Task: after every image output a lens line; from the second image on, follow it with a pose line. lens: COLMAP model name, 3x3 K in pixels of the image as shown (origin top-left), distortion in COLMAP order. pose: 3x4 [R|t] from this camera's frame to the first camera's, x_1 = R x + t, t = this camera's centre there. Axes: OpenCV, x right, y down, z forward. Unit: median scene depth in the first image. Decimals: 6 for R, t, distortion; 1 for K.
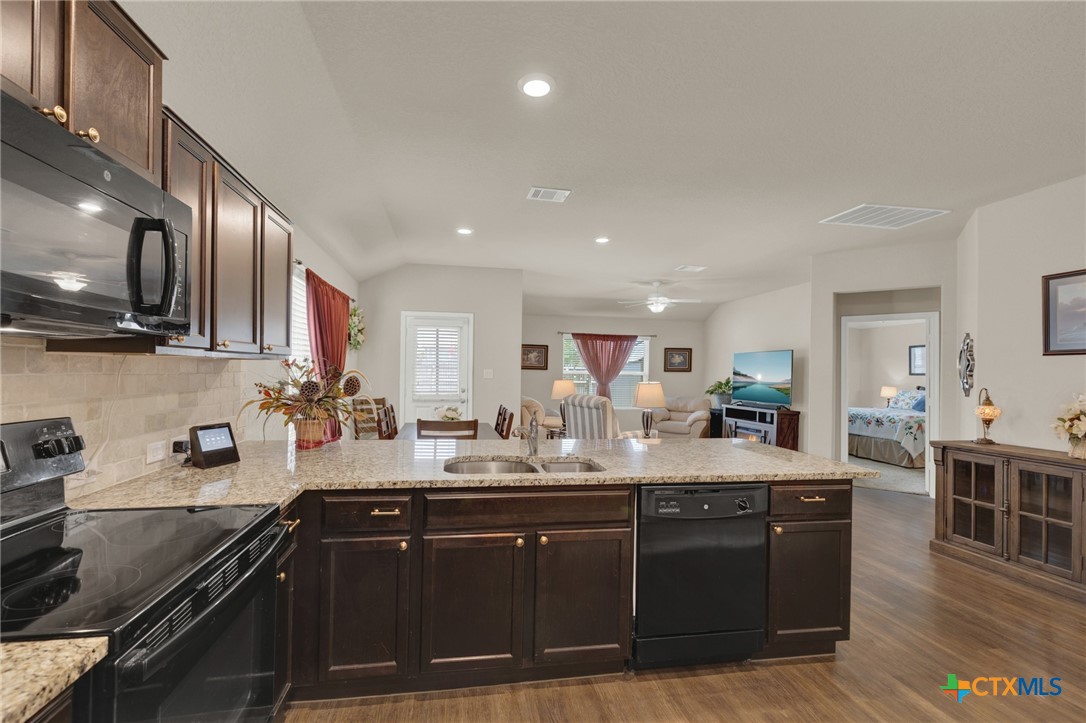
lens RADIAL K [[469.1, 0, 535.0], [0, 469.1, 371.1], [0, 0, 1]] dist [-0.000409, 0.002255]
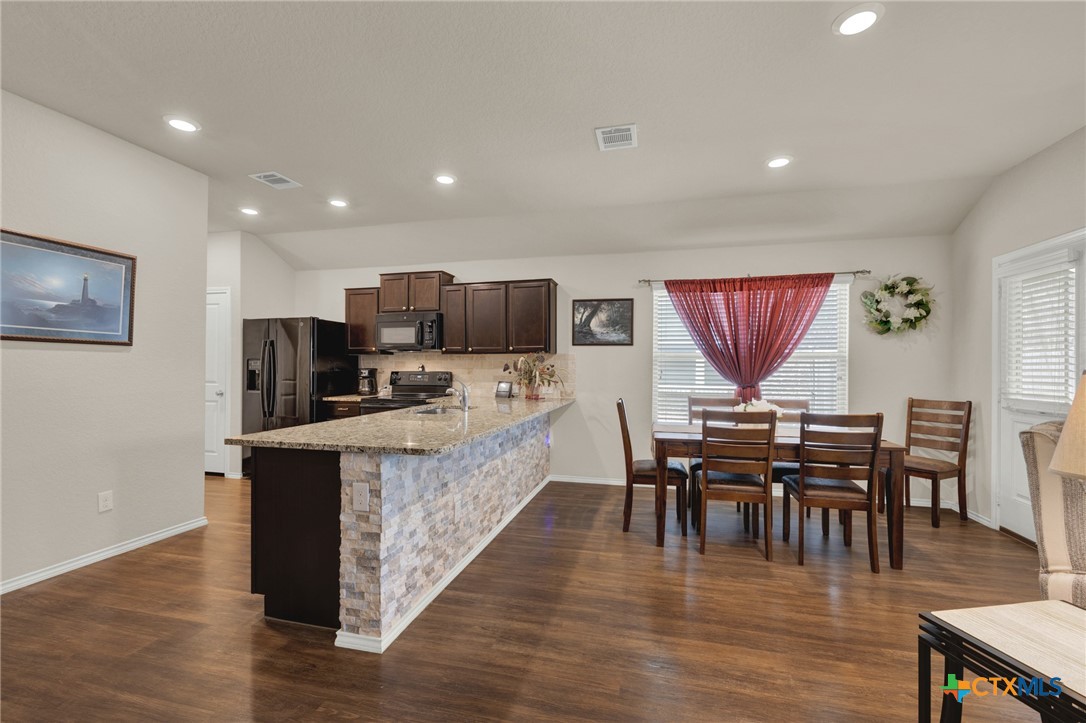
lens RADIAL K [[469.1, 0, 541.5], [0, 469.1, 362.0], [0, 0, 1]] dist [-0.000409, 0.002255]
pose [[-0.404569, -0.026800, -0.914114, 0.530127], [-0.008647, 0.999638, -0.025481, 0.026284], [0.914466, -0.002404, -0.404655, 0.775025]]
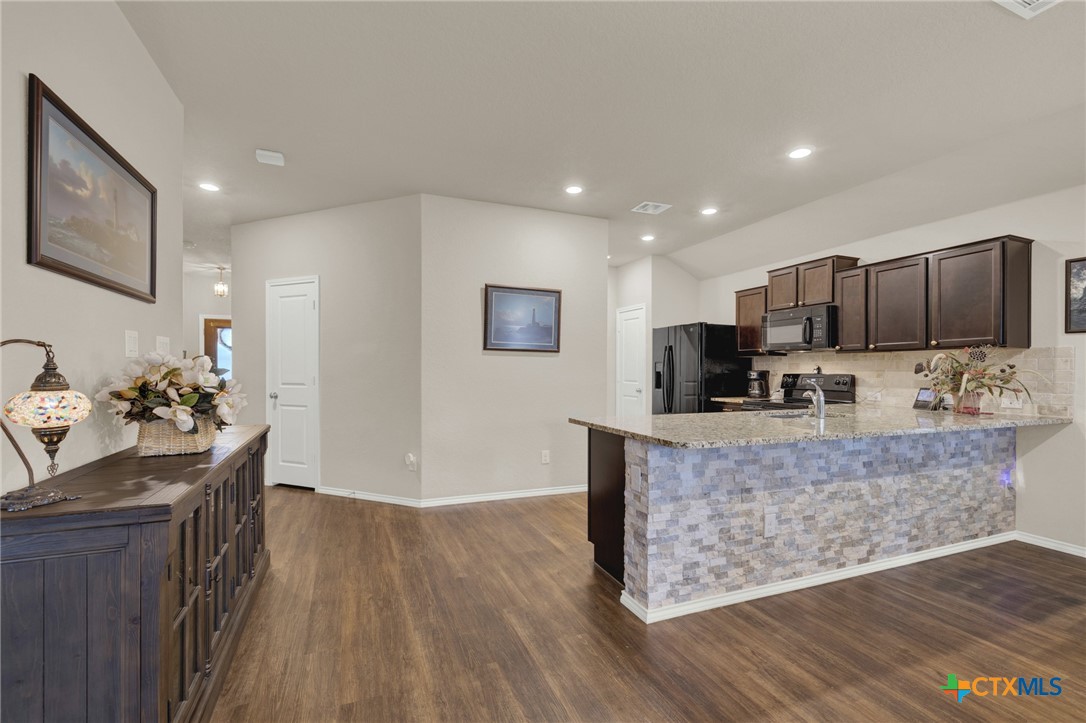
lens RADIAL K [[469.1, 0, 537.4], [0, 469.1, 369.7], [0, 0, 1]] dist [-0.000409, 0.002255]
pose [[-0.977393, -0.024008, -0.210064, 0.424656], [-0.023244, 0.999711, -0.006108, 0.032309], [0.210150, -0.001088, -0.977669, 0.880981]]
